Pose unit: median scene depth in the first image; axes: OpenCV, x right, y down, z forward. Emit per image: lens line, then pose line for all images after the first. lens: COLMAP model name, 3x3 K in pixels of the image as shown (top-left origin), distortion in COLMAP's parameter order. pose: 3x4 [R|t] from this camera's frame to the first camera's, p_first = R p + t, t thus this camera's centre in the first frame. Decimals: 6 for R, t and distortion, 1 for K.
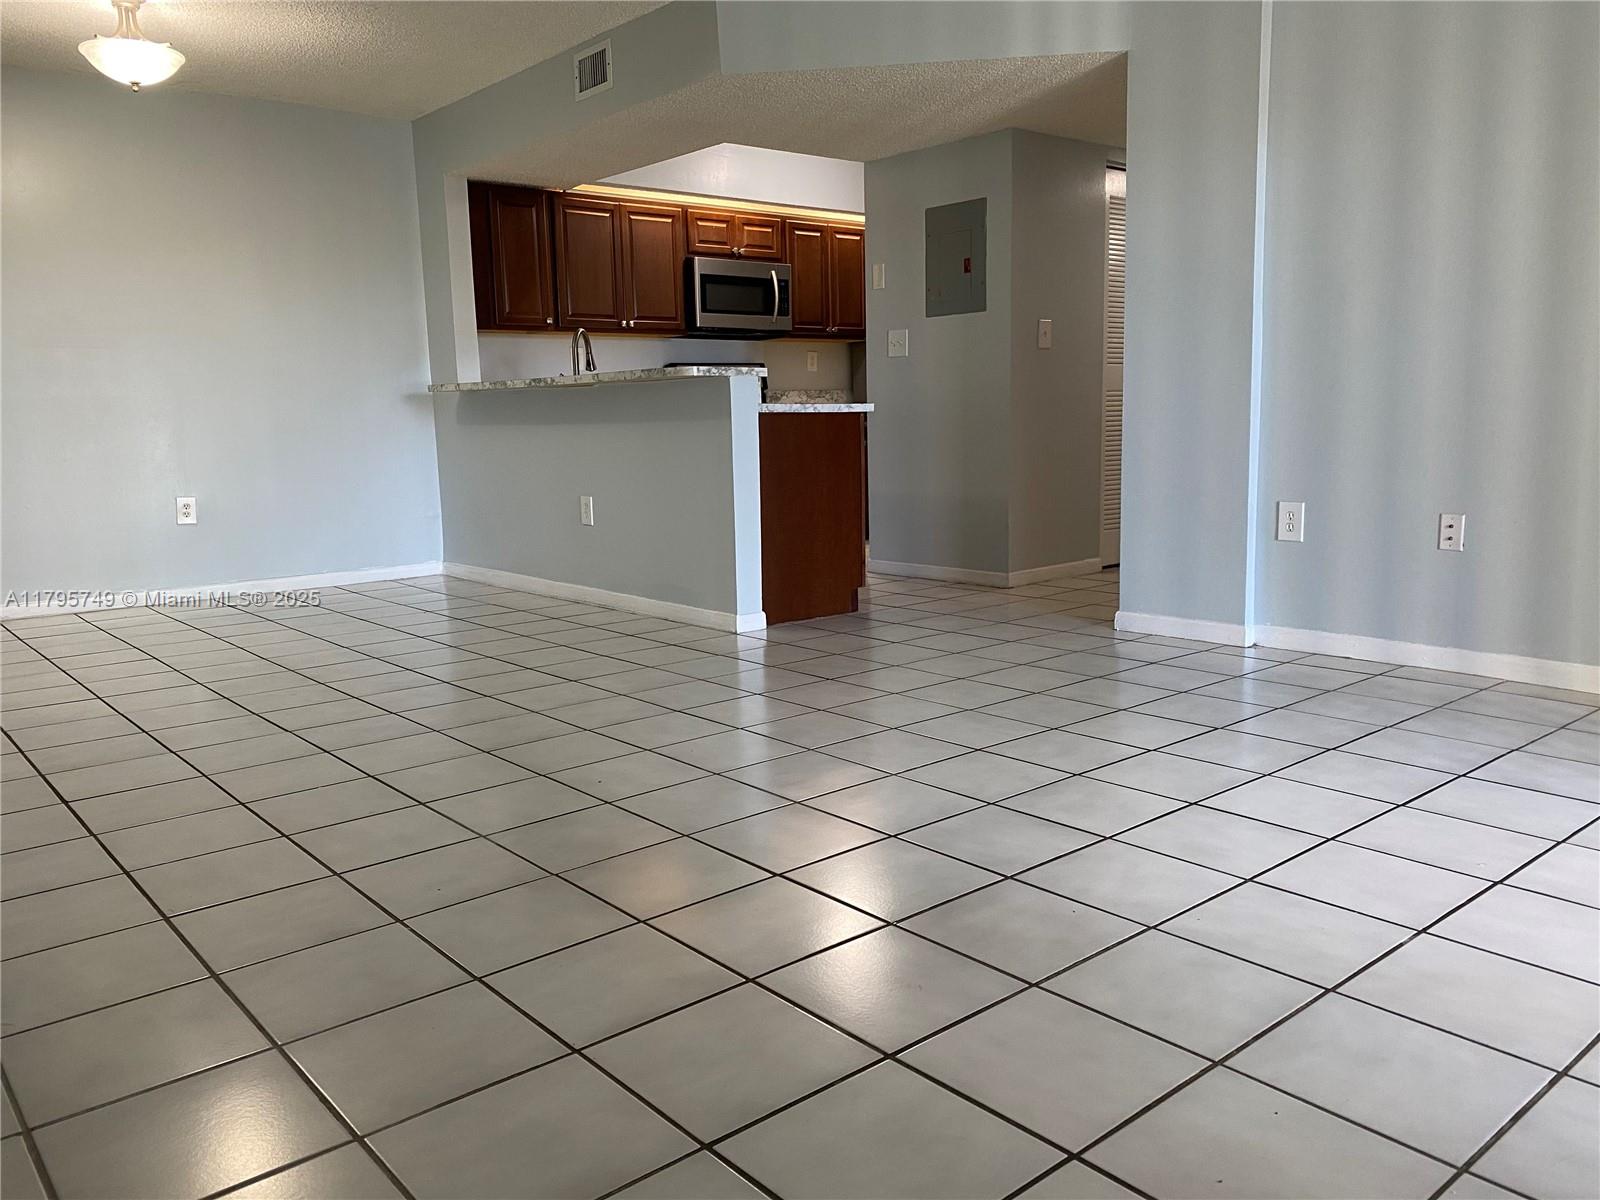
lens RADIAL K [[1231.1, 0, 790.7], [0, 1231.1, 609.7], [0, 0, 1]] dist [0.028614, -0.028925]
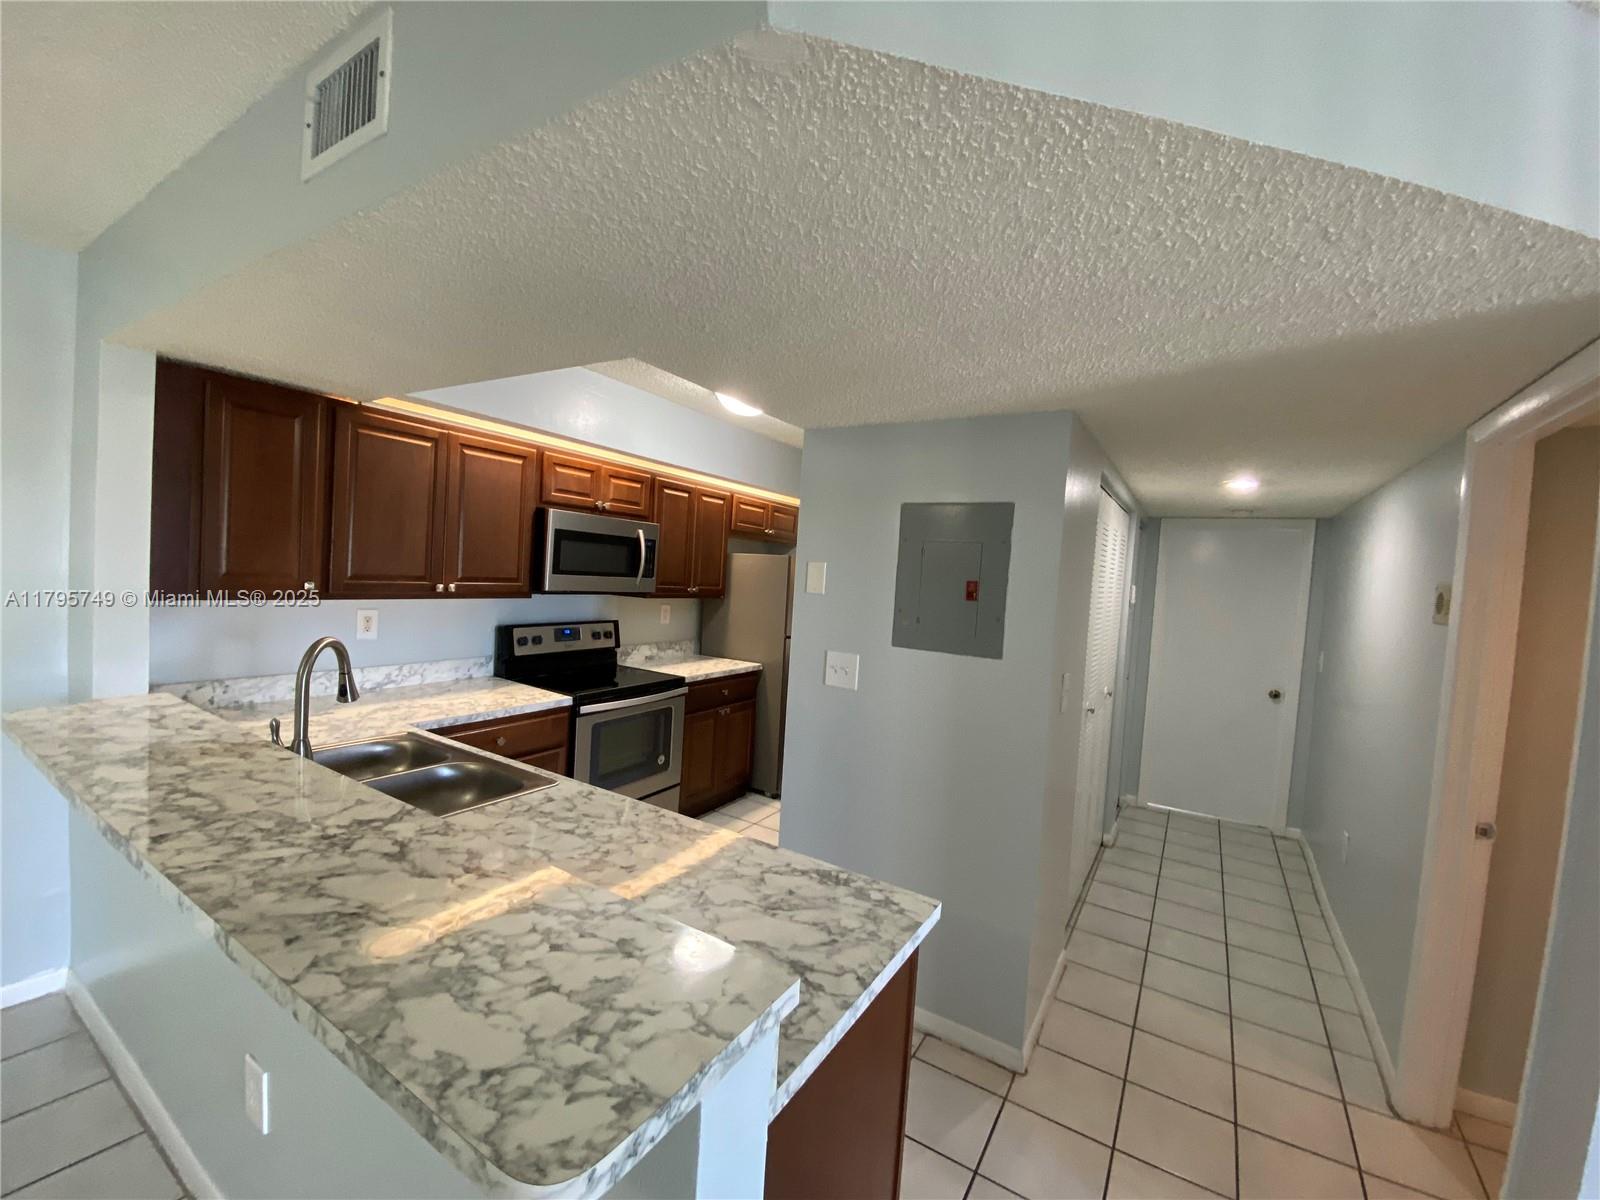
lens RADIAL K [[648.0, 0, 800.9], [0, 648.0, 595.3], [0, 0, 1]] dist [0.022319, -0.019222]
pose [[0.945140, 0.073305, 0.318333, -0.064641], [-0.035152, 0.991660, -0.123992, -0.220513], [-0.324768, 0.105999, 0.939835, 0.665574]]
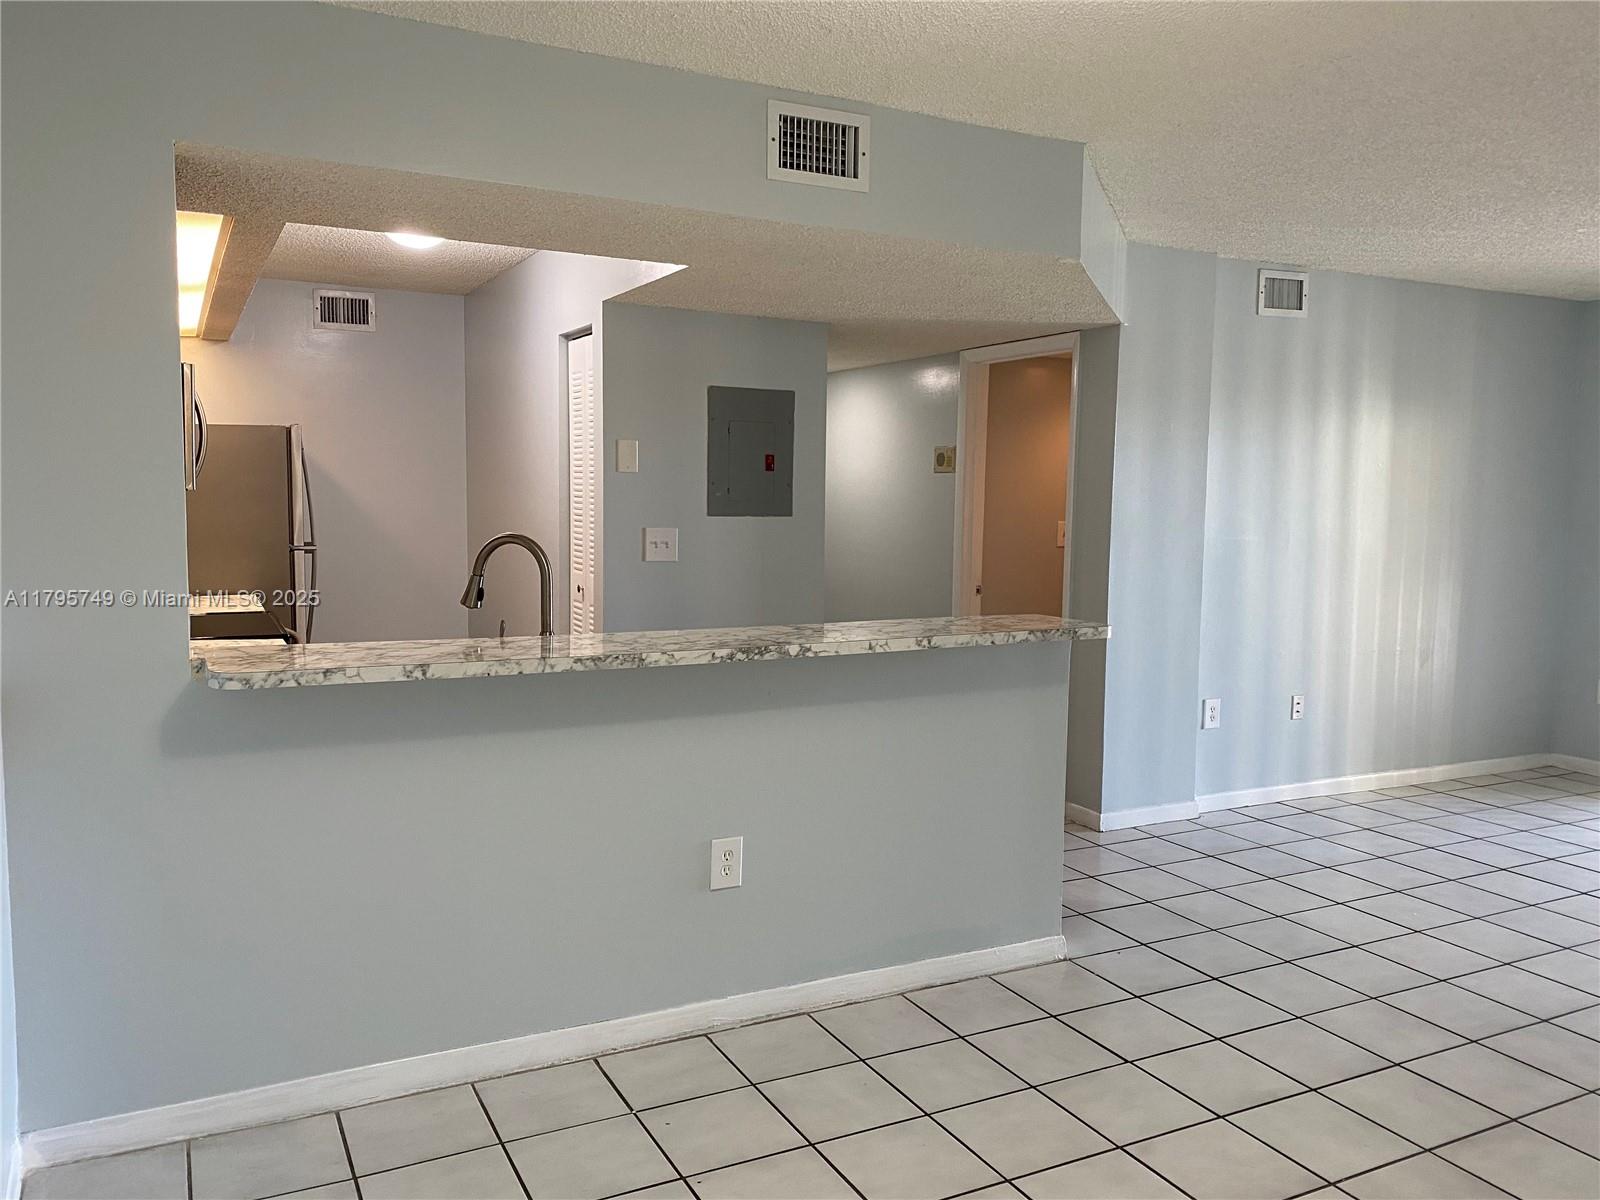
lens RADIAL K [[1231.1, 0, 803.4], [0, 1231.1, 591.2], [0, 0, 1]] dist [0.028614, -0.028925]
pose [[0.214303, -0.051911, 0.975387, -0.666758], [0.135509, 0.990510, 0.022943, -0.200999], [-0.967322, 0.127257, 0.219304, 0.779228]]
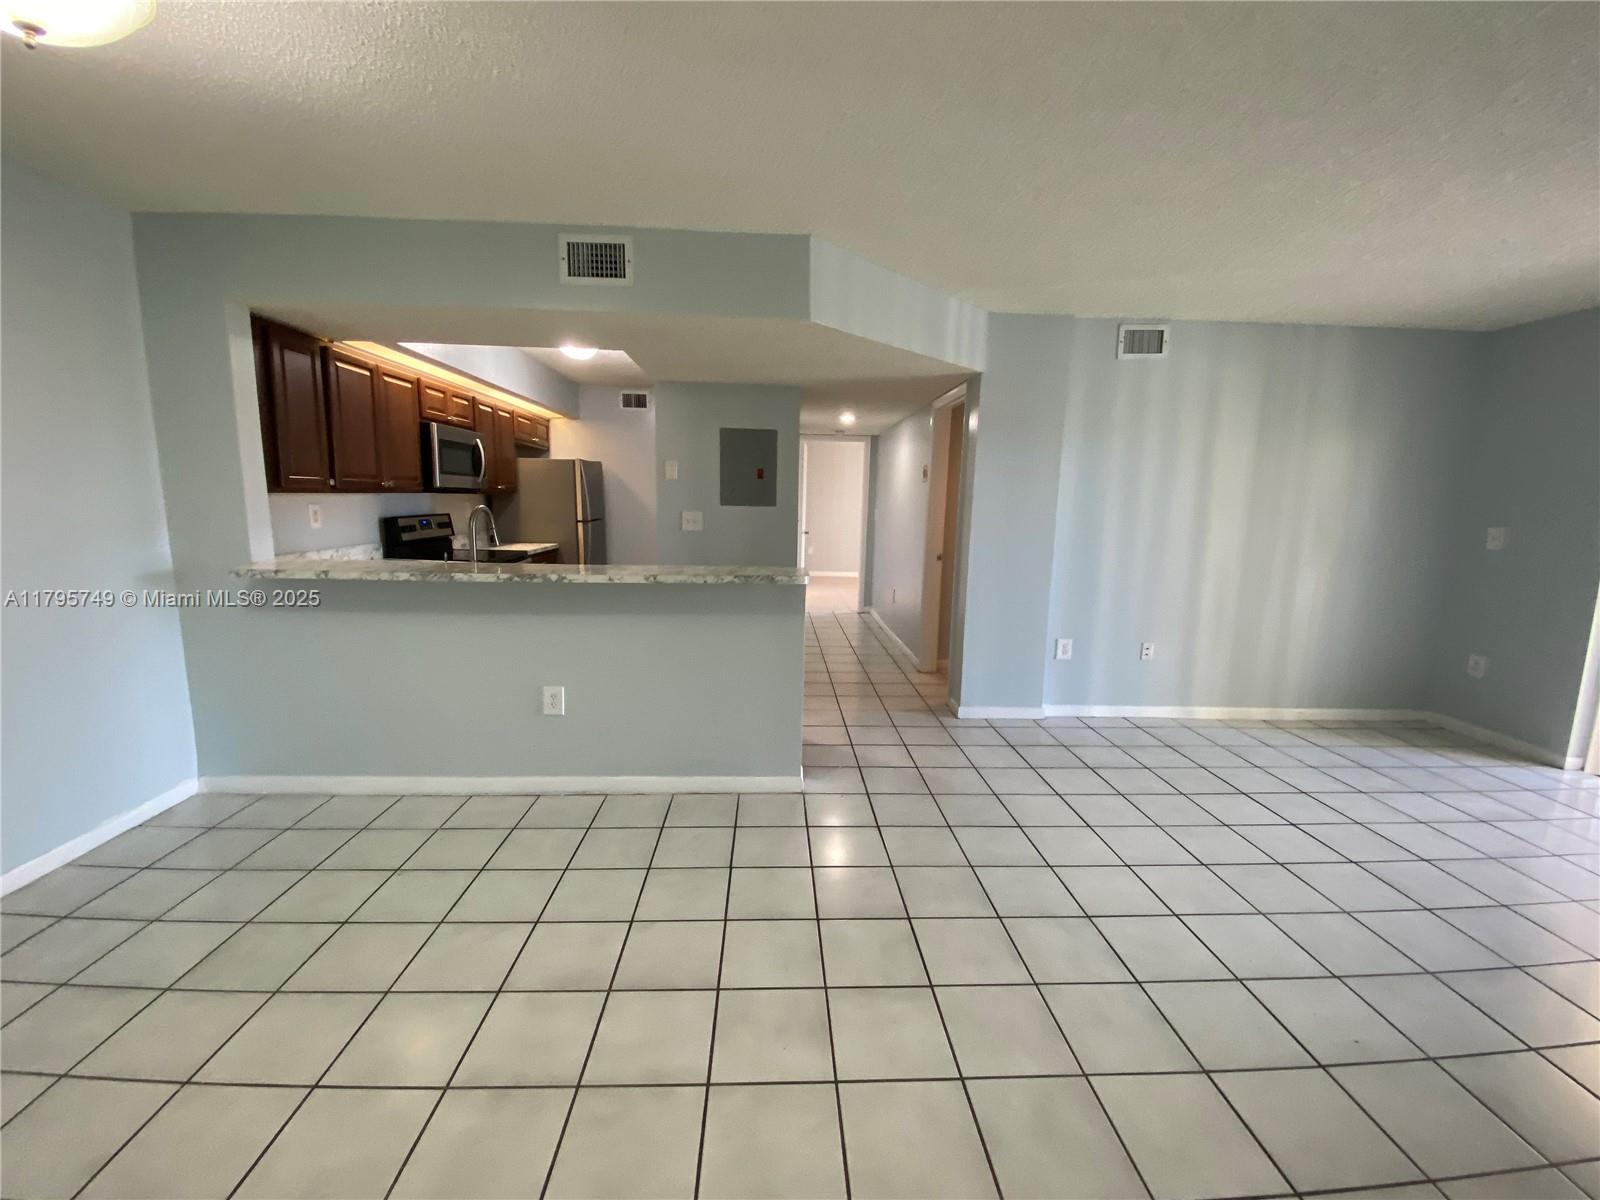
lens RADIAL K [[648.0, 0, 798.5], [0, 648.0, 598.7], [0, 0, 1]] dist [0.022319, -0.019222]
pose [[0.605598, -0.084348, 0.791288, -0.423332], [0.090818, 0.995196, 0.036577, -0.152780], [-0.790571, 0.049713, 0.610349, 0.499510]]
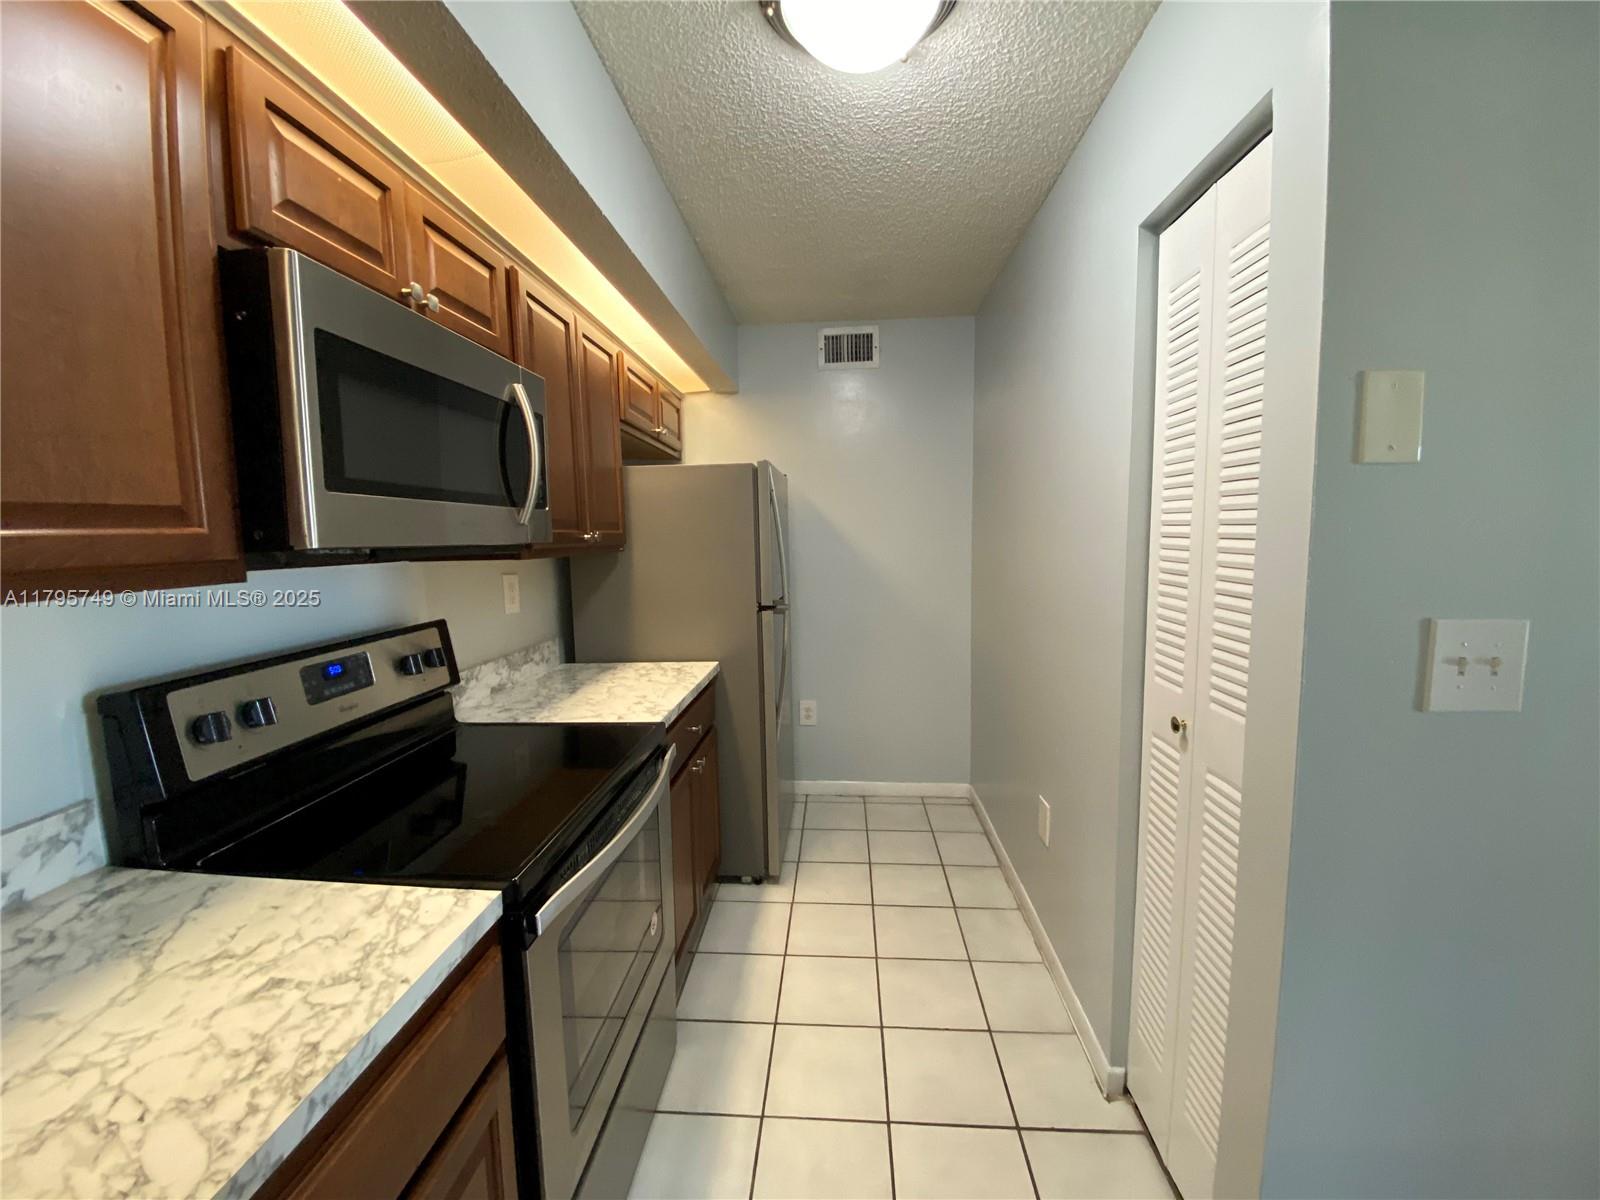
lens RADIAL K [[648.0, 0, 796.4], [0, 648.0, 592.4], [0, 0, 1]] dist [0.022319, -0.019222]
pose [[0.695717, -0.052034, 0.716429, -0.123181], [0.115473, 0.992503, -0.040050, -0.253180], [-0.708974, 0.110591, 0.696510, 1.044856]]
